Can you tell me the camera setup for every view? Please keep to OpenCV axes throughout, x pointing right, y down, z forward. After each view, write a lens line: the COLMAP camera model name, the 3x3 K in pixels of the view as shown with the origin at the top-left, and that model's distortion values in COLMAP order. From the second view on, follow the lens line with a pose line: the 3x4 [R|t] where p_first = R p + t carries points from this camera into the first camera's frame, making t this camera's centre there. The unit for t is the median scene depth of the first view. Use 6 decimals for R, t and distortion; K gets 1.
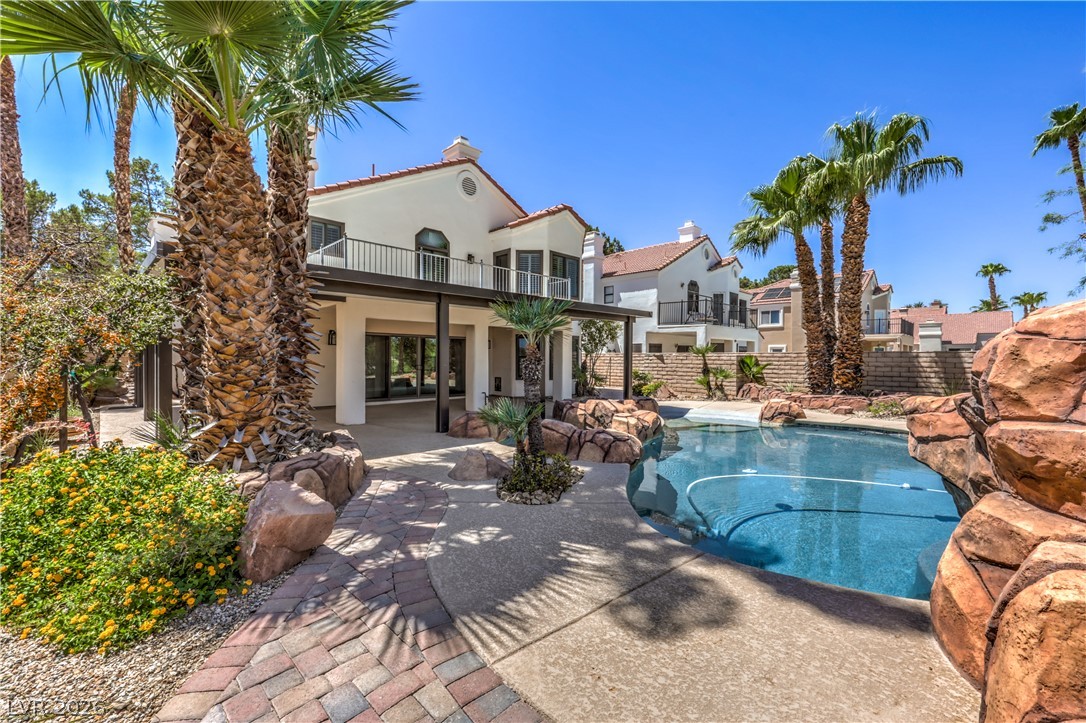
lens RADIAL K [[452.3, 0, 544.4], [0, 452.3, 361.1], [0, 0, 1]] dist [-0.006740, -0.000367]
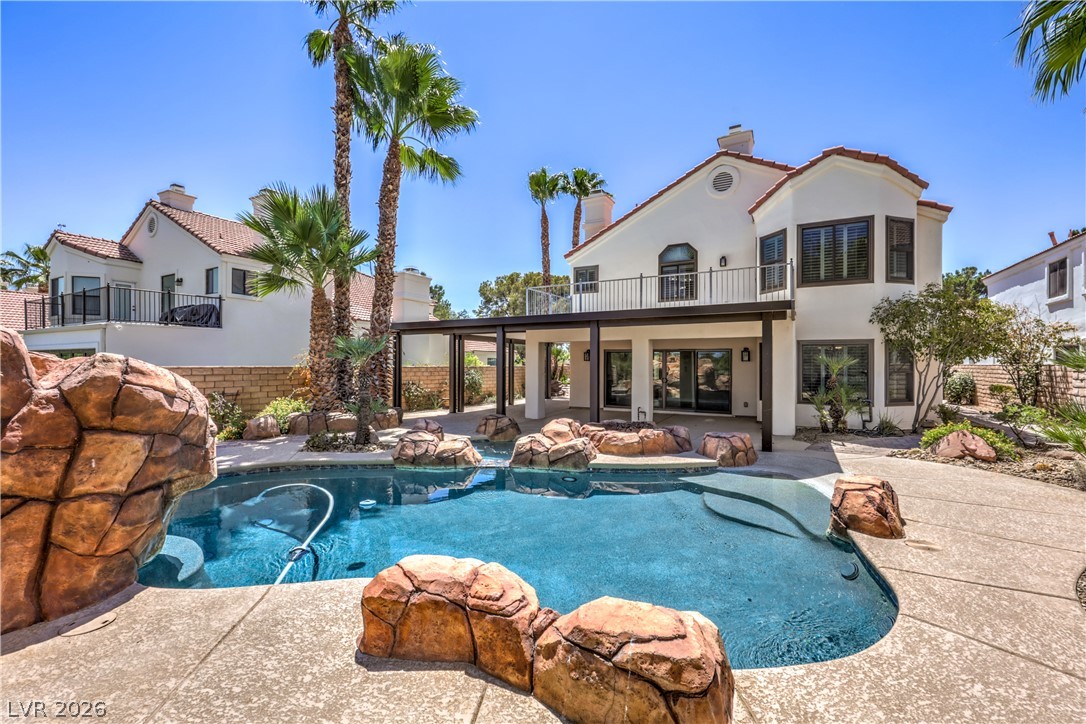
lens RADIAL K [[458.5, 0, 537.8], [0, 458.5, 363.8], [0, 0, 1]] dist [0.014198, -0.003636]
pose [[0.259879, -0.007056, -0.965615, 0.752124], [-0.011303, 0.999883, -0.010349, -0.013417], [0.965575, 0.013603, 0.259769, 0.499526]]
